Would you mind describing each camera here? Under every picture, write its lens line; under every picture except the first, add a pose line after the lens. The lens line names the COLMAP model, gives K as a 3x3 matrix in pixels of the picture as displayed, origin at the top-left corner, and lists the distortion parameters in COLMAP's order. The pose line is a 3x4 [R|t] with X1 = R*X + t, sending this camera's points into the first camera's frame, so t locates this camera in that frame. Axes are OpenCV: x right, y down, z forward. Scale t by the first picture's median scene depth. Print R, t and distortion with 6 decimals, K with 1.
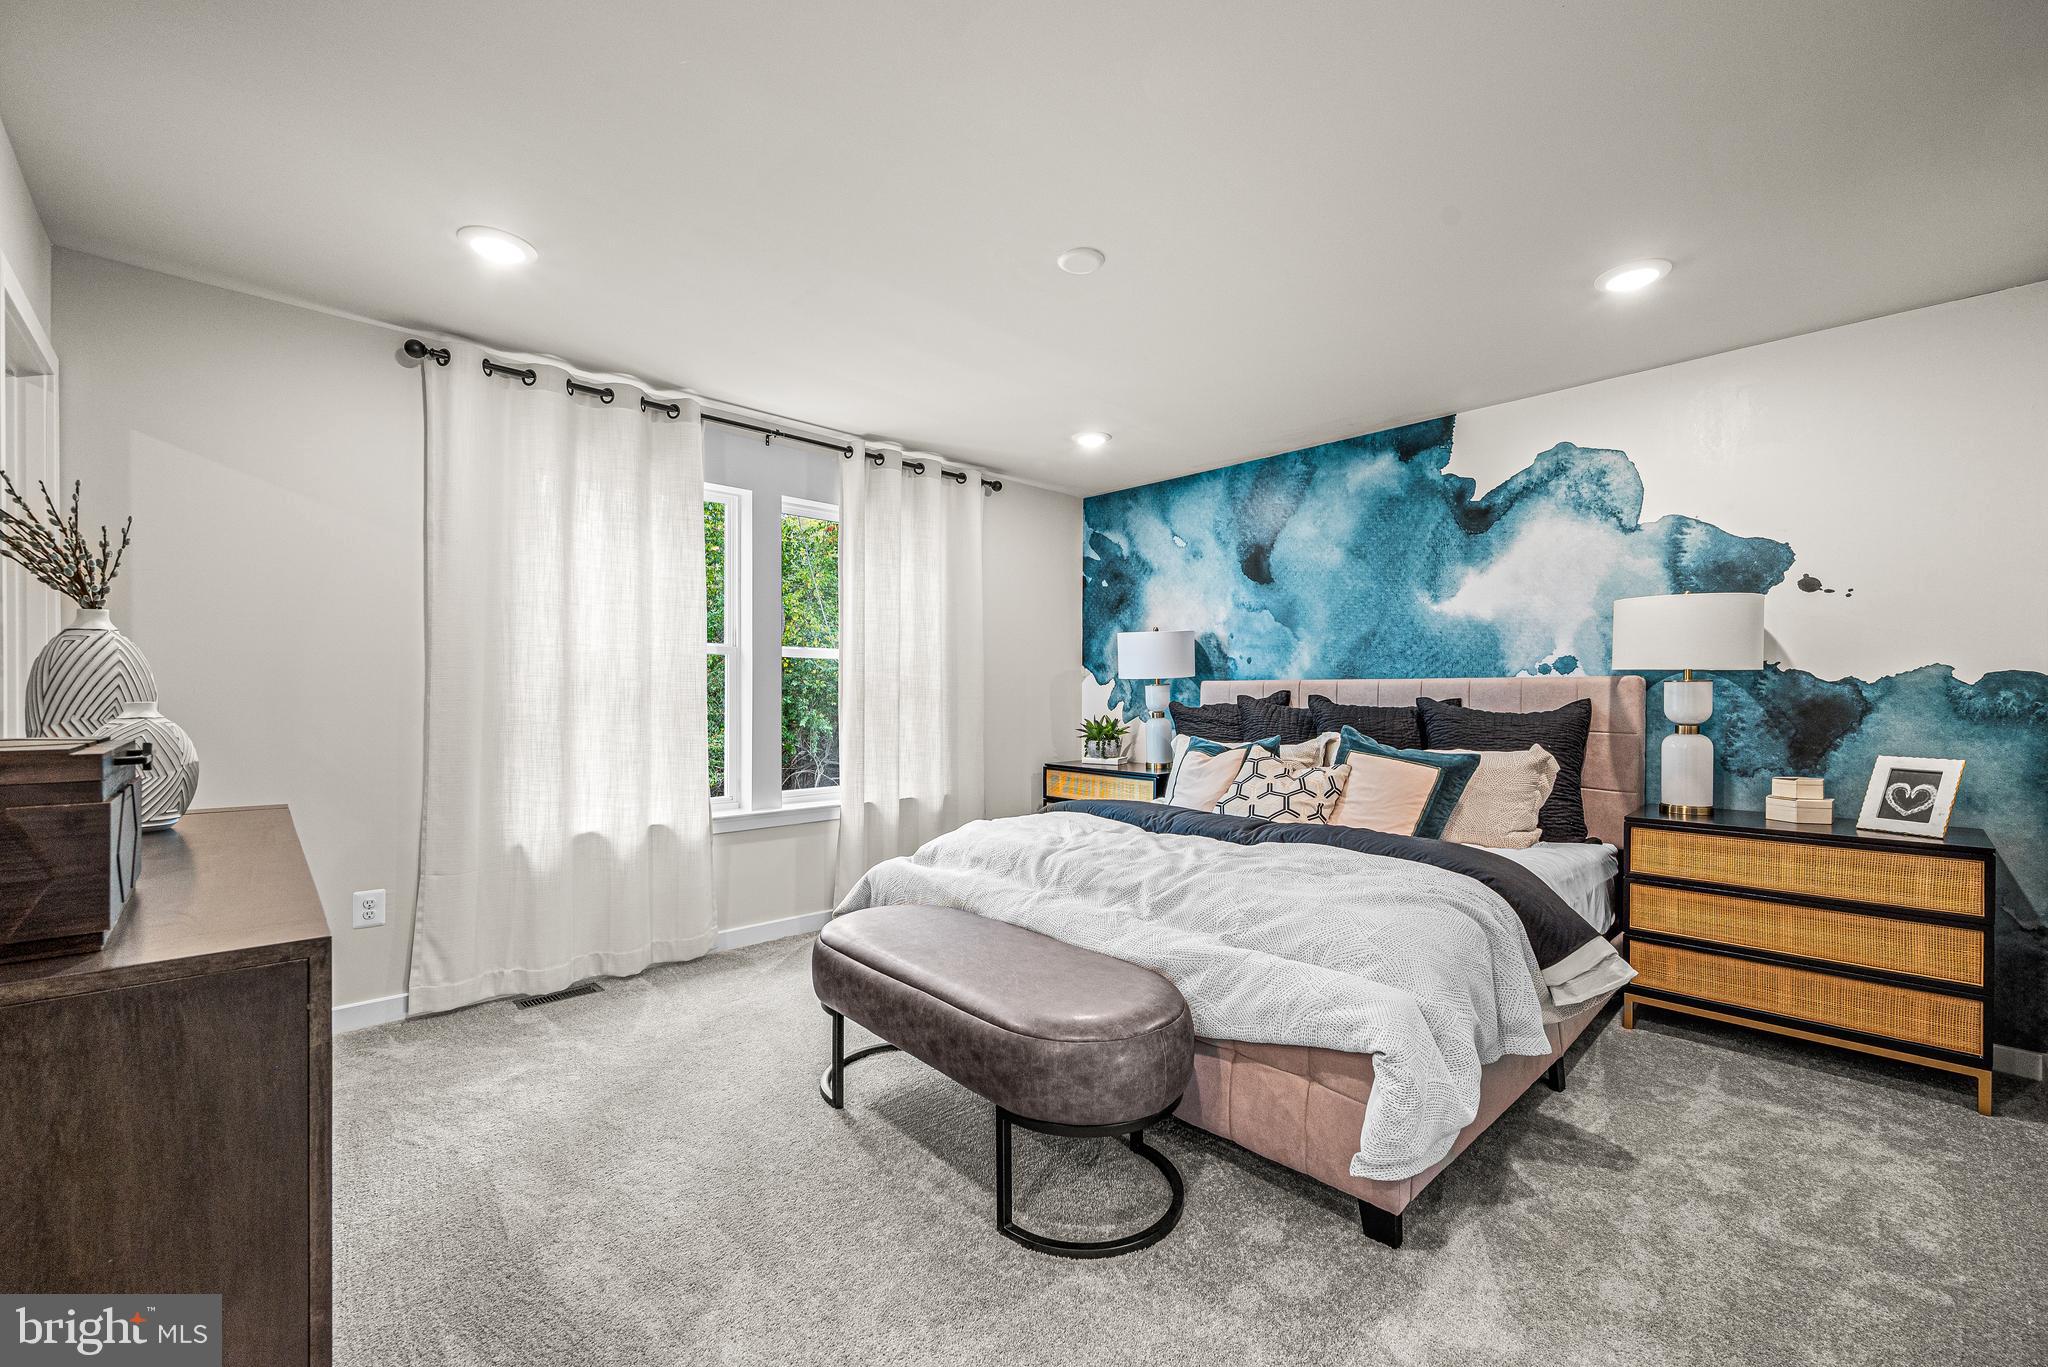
lens RADIAL K [[838.7, 0, 1037.3], [0, 838.7, 692.1], [0, 0, 1]] dist [0.000383, -0.000076]
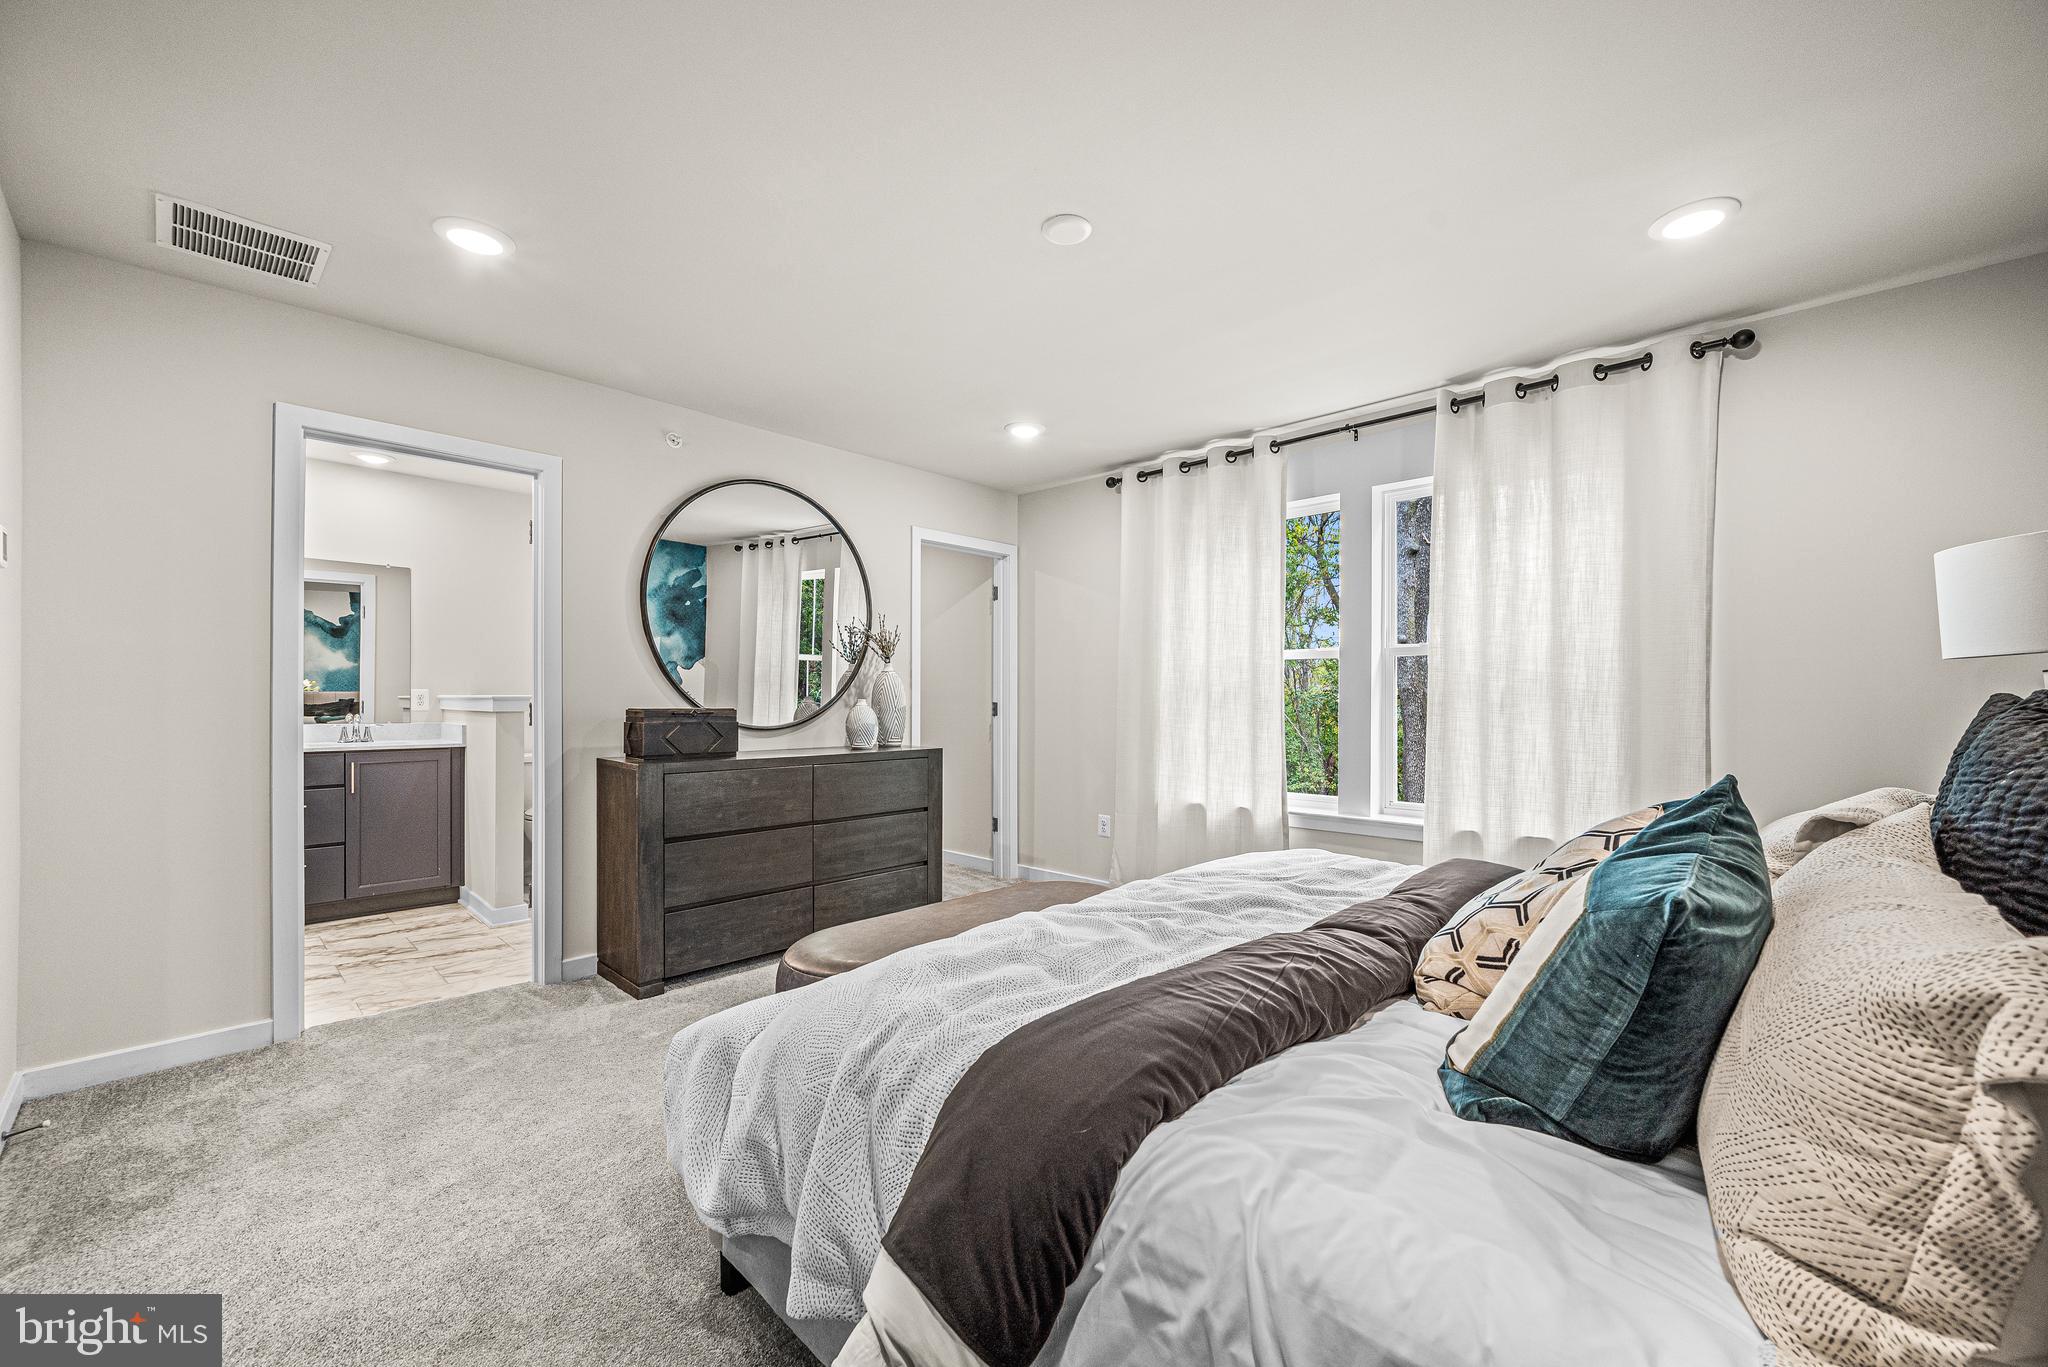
lens RADIAL K [[838.7, 0, 1037.3], [0, 838.7, 692.1], [0, 0, 1]] dist [0.000383, -0.000076]
pose [[0.009547, -0.006282, -0.999935, 3.702469], [-0.003628, 0.999973, -0.006317, 0.014258], [0.999948, 0.003688, 0.009523, 3.625919]]
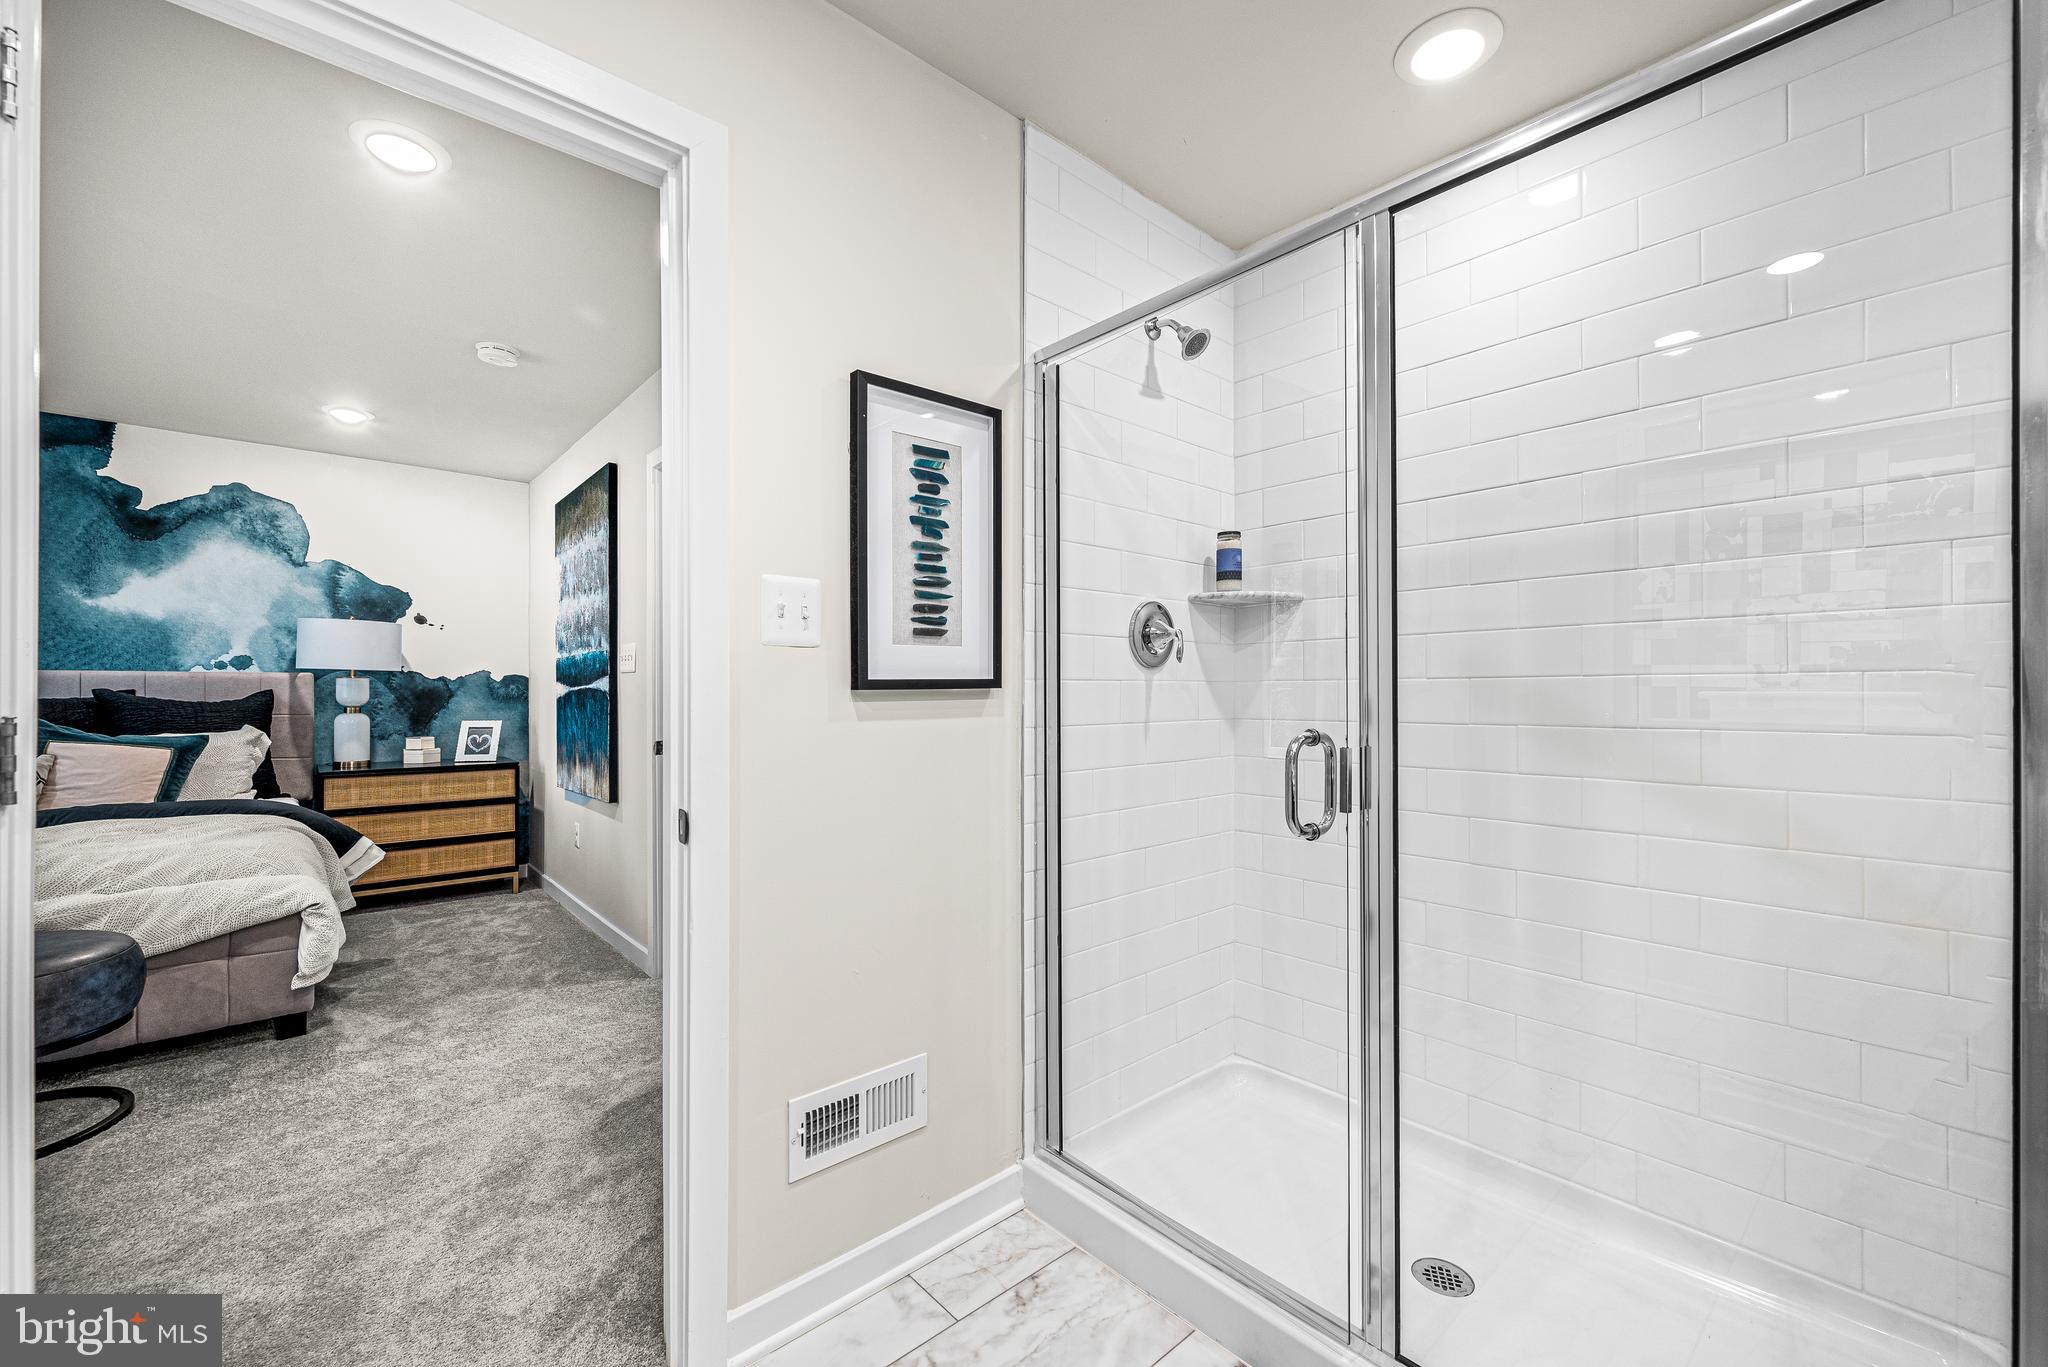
lens RADIAL K [[821.2, 0, 1024.9], [0, 821.2, 714.2], [0, 0, 1]] dist [-0.000290, -0.000110]
pose [[0.050311, -0.031943, 0.998223, -0.599048], [-0.005116, 0.999467, 0.032241, -0.001030], [-0.998720, -0.006729, 0.050121, -0.251618]]
